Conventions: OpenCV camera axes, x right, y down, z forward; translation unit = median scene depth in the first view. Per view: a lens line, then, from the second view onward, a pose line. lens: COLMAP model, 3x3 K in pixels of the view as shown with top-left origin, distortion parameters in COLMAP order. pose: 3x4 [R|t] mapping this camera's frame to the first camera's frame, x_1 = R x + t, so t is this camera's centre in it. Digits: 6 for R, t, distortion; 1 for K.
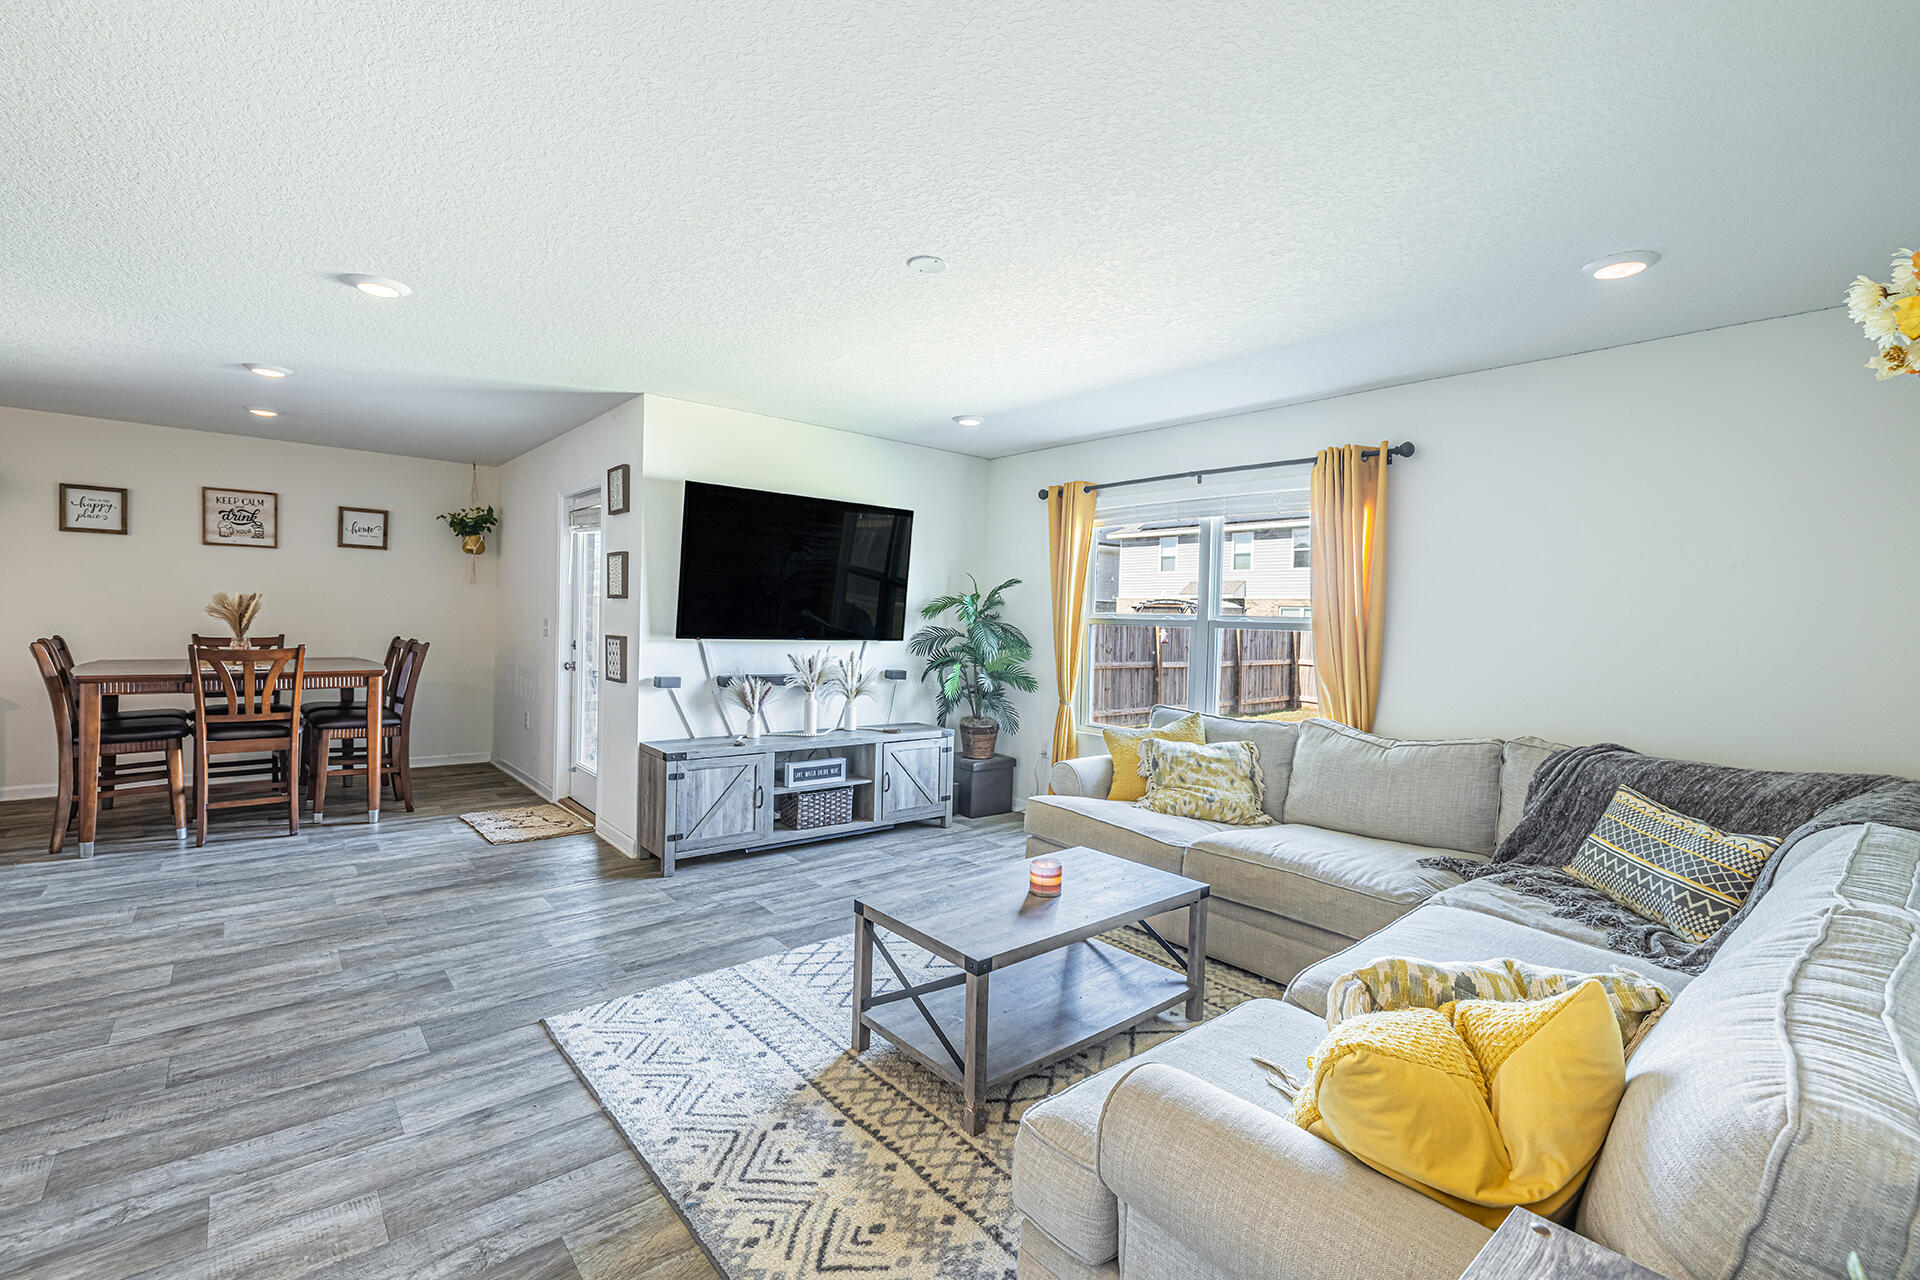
lens RADIAL K [[836.1, 0, 955.2], [0, 836.1, 628.4], [0, 0, 1]] dist [0.008801, -0.000185]
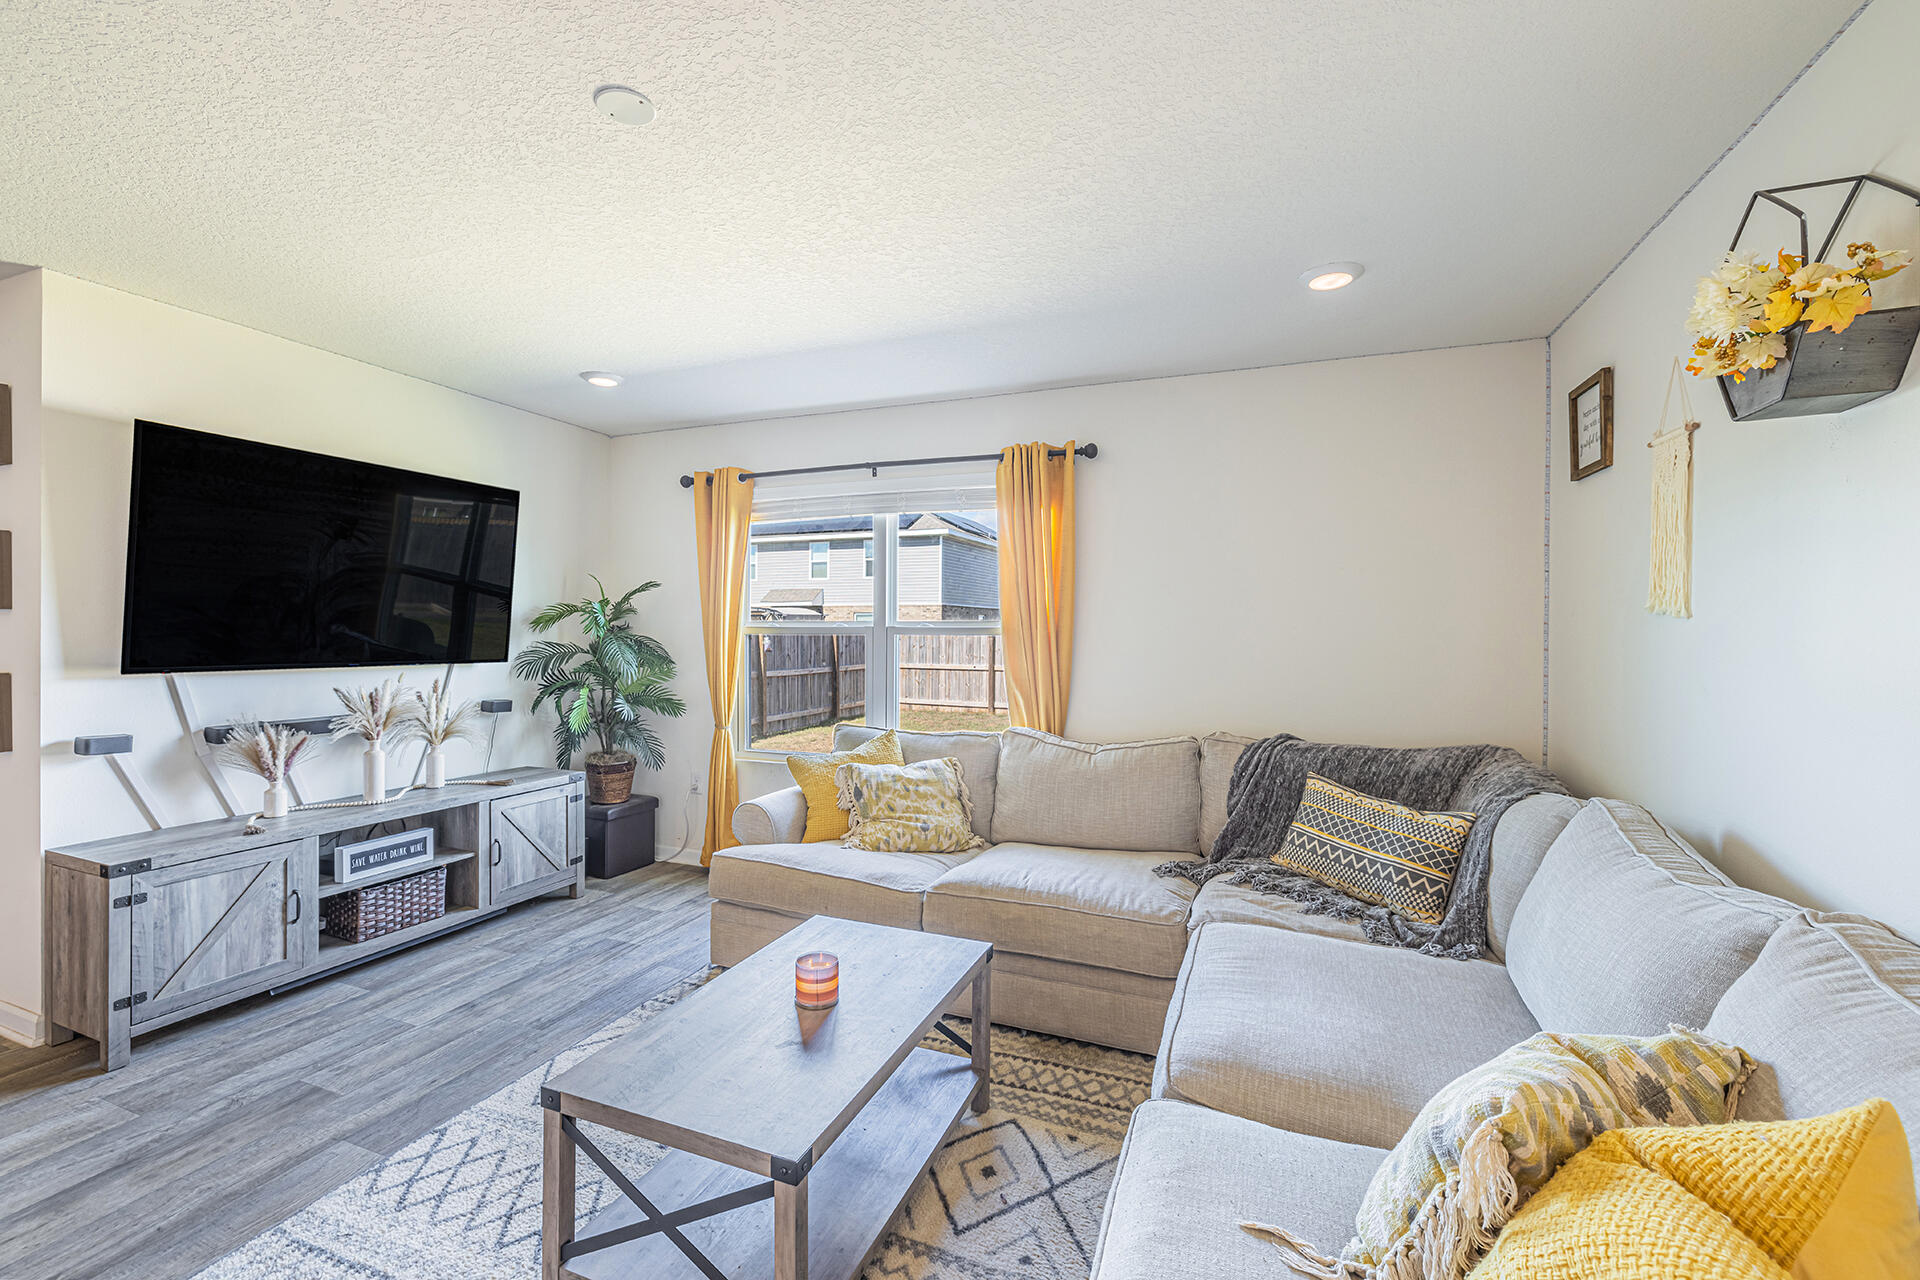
lens RADIAL K [[836.1, 0, 928.1], [0, 836.1, 629.0], [0, 0, 1]] dist [0.008801, -0.000185]
pose [[0.892879, -0.022369, 0.449741, -0.059342], [0.026434, 0.999647, -0.002761, -0.002731], [-0.449520, 0.014354, 0.893155, 0.138667]]
